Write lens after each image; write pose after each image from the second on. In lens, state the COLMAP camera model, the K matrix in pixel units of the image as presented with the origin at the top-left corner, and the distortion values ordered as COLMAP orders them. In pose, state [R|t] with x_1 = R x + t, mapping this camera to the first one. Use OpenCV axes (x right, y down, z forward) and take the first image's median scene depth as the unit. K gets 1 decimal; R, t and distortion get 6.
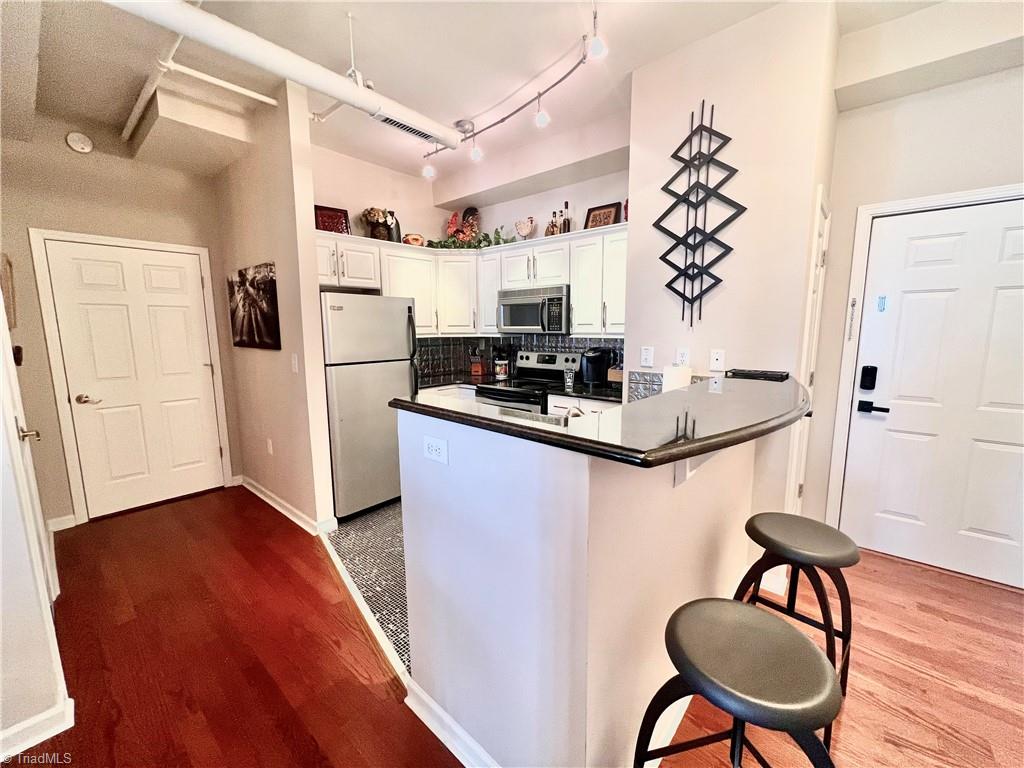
lens RADIAL K [[409.7, 0, 514.8], [0, 409.7, 385.6], [0, 0, 1]] dist [-0.004057, 0.001198]
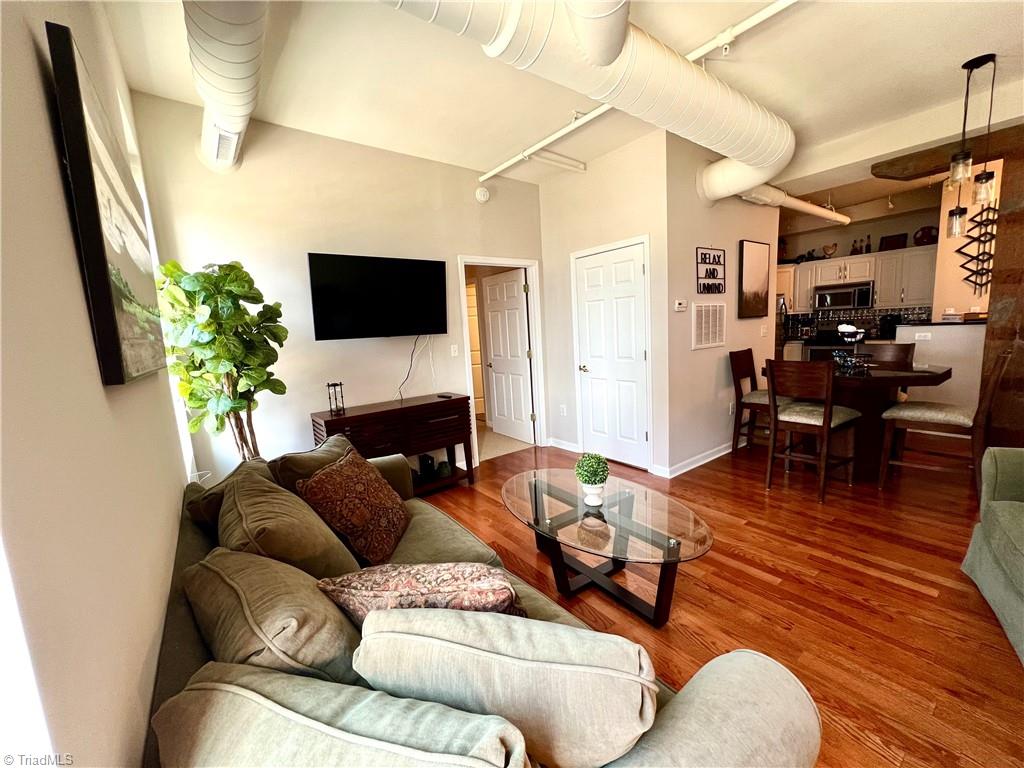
lens RADIAL K [[409.7, 0, 514.7], [0, 409.7, 384.1], [0, 0, 1]] dist [-0.004057, 0.001198]
pose [[0.974900, -0.022627, -0.221490, -1.142111], [0.023624, 0.999719, 0.001854, 0.193097], [0.221385, -0.007040, 0.975161, -1.259306]]
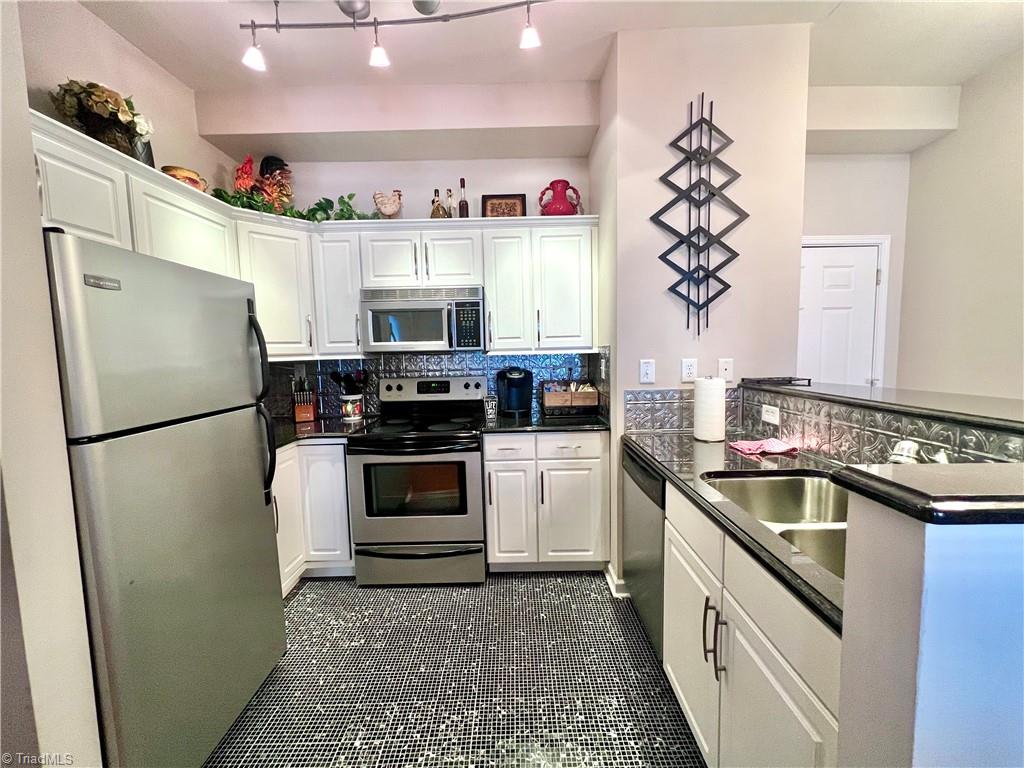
lens RADIAL K [[409.7, 0, 514.4], [0, 409.7, 385.7], [0, 0, 1]] dist [-0.004057, 0.001198]
pose [[0.756141, -0.069349, 0.650723, -0.361211], [0.110351, 0.993642, -0.022333, -0.043420], [-0.645037, 0.088695, 0.758986, 0.440392]]
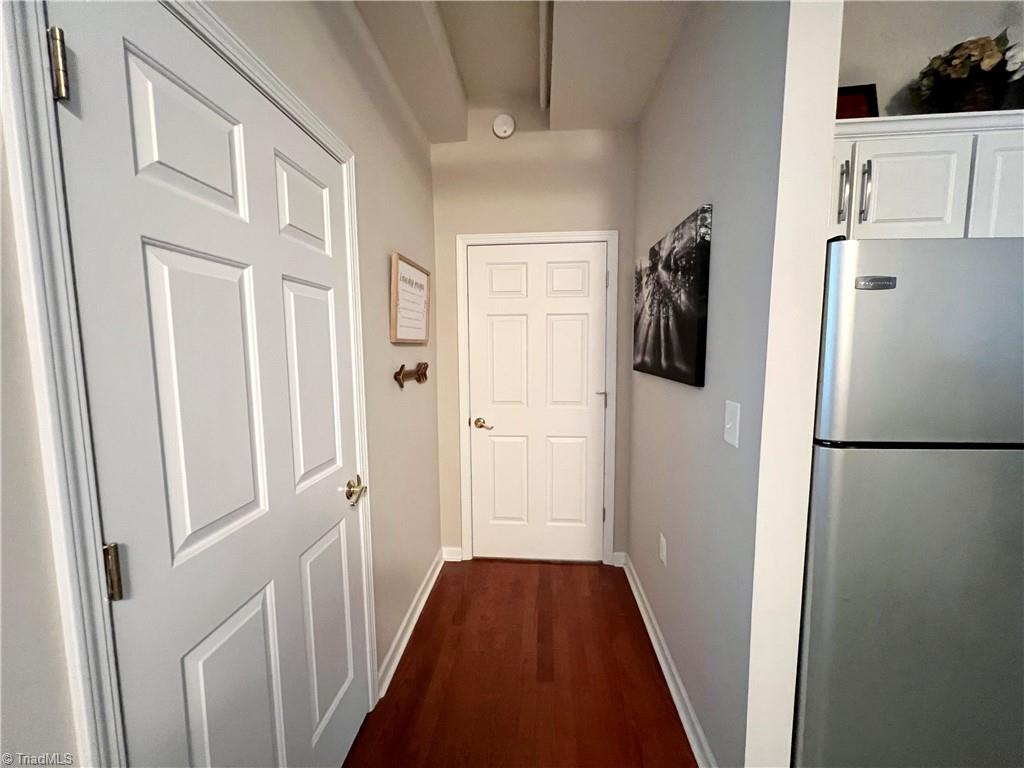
lens RADIAL K [[409.7, 0, 516.2], [0, 409.7, 385.3], [0, 0, 1]] dist [-0.004057, 0.001198]
pose [[0.599319, 0.079616, -0.796541, -0.302648], [-0.108886, 0.993902, 0.017417, -0.069953], [0.793070, 0.076294, 0.604333, 0.504369]]
